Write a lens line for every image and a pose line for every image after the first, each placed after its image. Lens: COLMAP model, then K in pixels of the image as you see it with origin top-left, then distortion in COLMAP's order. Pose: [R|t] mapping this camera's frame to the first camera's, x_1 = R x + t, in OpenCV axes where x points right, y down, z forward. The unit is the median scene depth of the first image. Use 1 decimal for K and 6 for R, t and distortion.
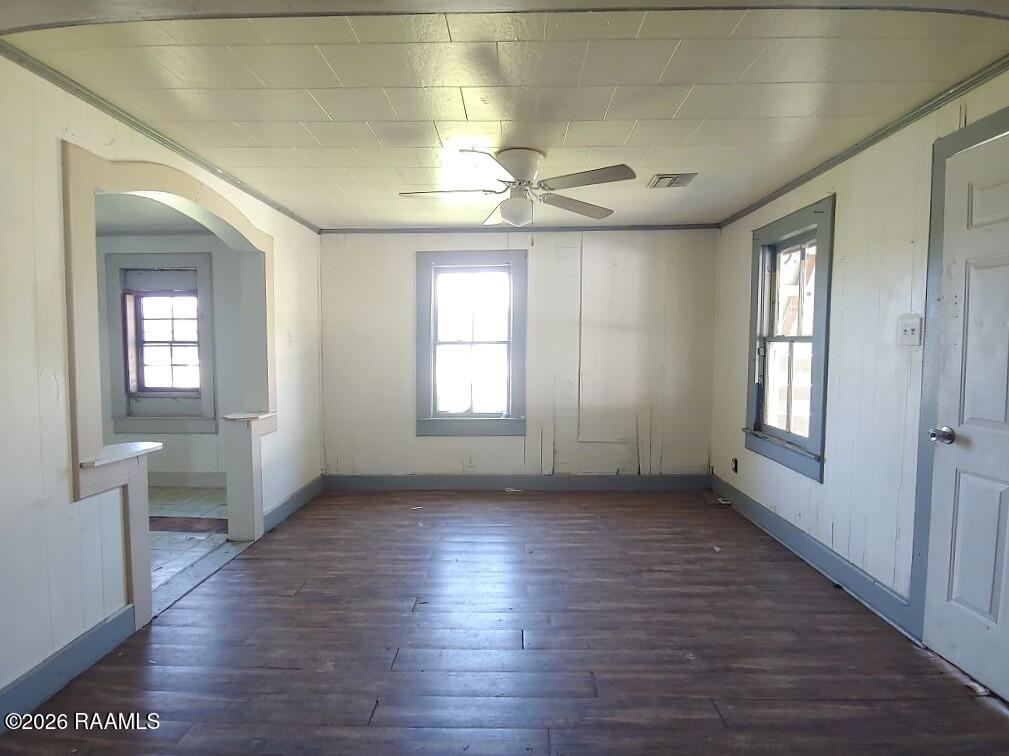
lens RADIAL K [[508.1, 0, 503.4], [0, 508.1, 372.5], [0, 0, 1]] dist [-0.028653, -0.001867]
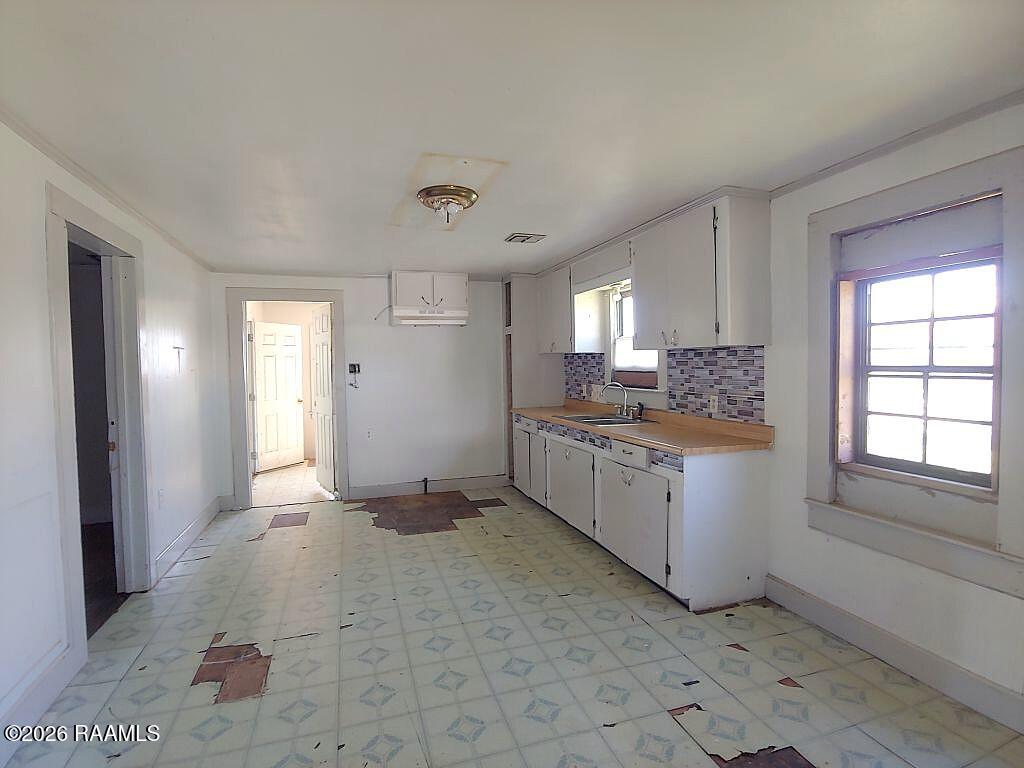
lens RADIAL K [[515.7, 0, 511.0], [0, 515.7, 382.3], [0, 0, 1]] dist [-0.028653, -0.001867]
pose [[0.333108, 0.028353, -0.942462, -0.345894], [-0.046768, 0.998814, 0.013518, -0.035937], [0.941728, 0.039574, 0.334039, 0.475193]]
